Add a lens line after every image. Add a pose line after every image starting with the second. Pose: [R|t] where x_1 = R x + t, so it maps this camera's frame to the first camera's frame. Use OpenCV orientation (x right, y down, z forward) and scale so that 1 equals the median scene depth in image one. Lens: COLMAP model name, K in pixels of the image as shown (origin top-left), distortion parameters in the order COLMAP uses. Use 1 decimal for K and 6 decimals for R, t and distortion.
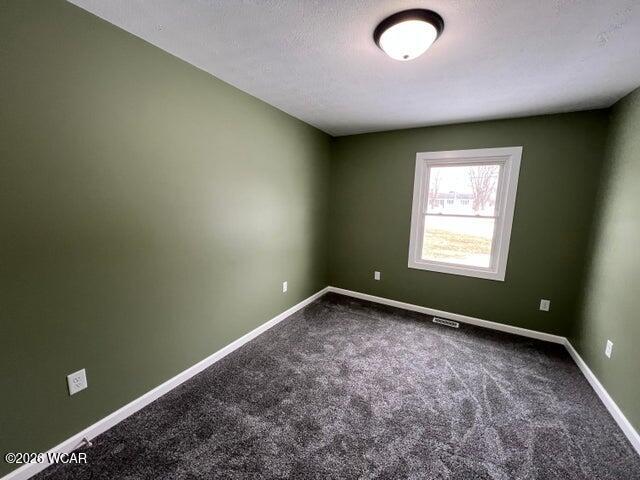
lens RADIAL K [[255.8, 0, 315.0], [0, 255.8, 243.1], [0, 0, 1]] dist [-0.000484, 0.000225]
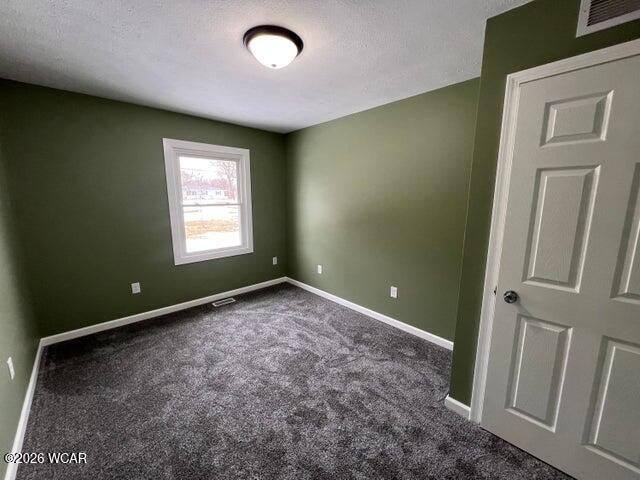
lens RADIAL K [[255.8, 0, 322.7], [0, 255.8, 238.0], [0, 0, 1]] dist [-0.000484, 0.000225]
pose [[0.293004, -0.186721, 0.937702, -0.376208], [0.168861, 0.975434, 0.141470, -0.046610], [-0.941082, 0.116890, 0.317336, 0.242208]]
